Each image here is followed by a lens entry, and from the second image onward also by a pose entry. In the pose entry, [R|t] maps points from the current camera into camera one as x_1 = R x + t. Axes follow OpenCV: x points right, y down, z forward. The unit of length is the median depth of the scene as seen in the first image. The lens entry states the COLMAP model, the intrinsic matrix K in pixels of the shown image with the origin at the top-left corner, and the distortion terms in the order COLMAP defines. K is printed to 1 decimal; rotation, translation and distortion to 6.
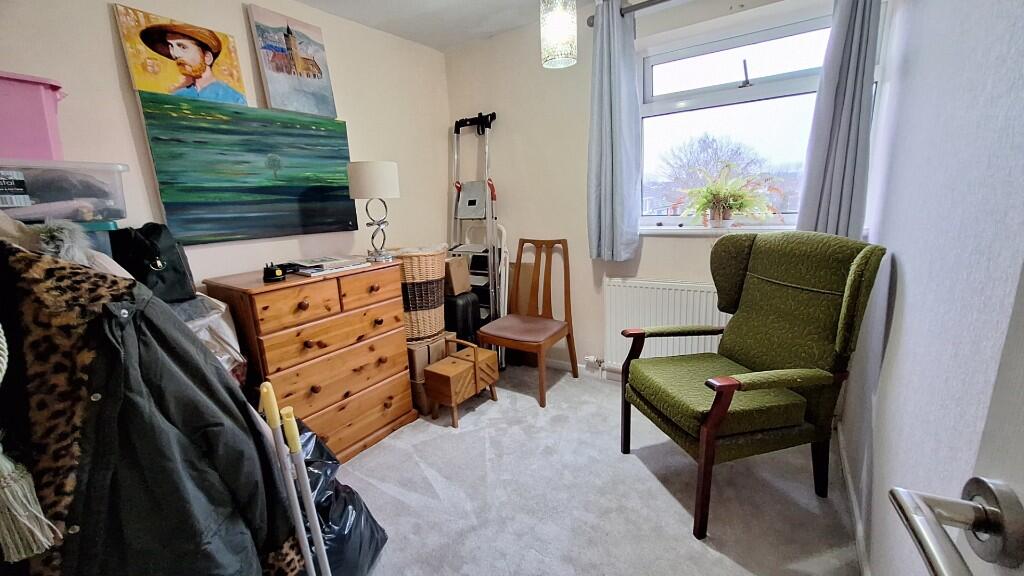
lens RADIAL K [[409.7, 0, 502.3], [0, 409.7, 292.6], [0, 0, 1]] dist [-0.006993, 0.003918]
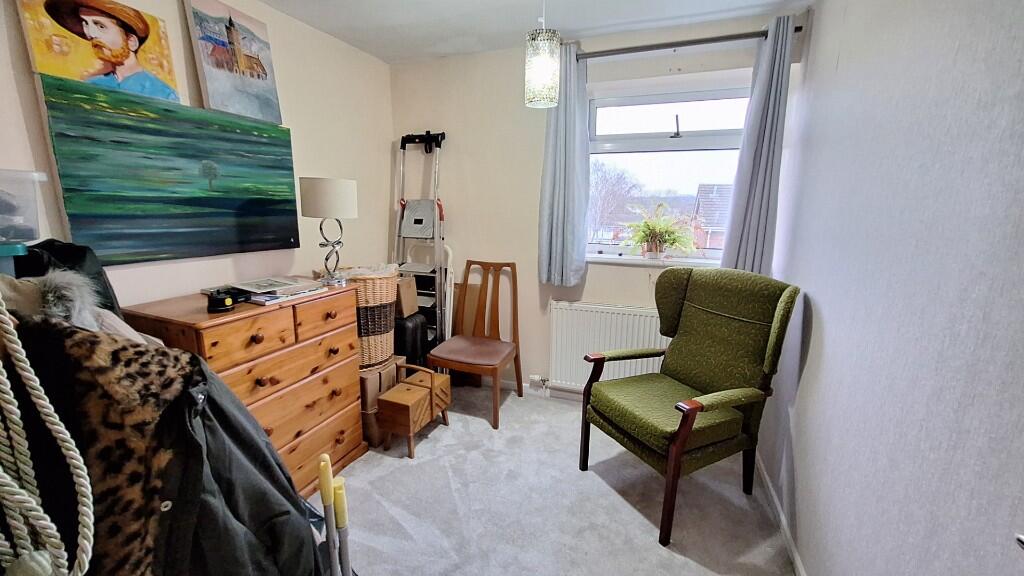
lens RADIAL K [[409.7, 0, 502.3], [0, 409.7, 292.6], [0, 0, 1]] dist [-0.006993, 0.003918]
pose [[0.969477, 0.010153, 0.244973, -0.173755], [-0.005764, 0.999810, -0.018626, -0.049092], [-0.245116, 0.016646, 0.969351, 0.014028]]
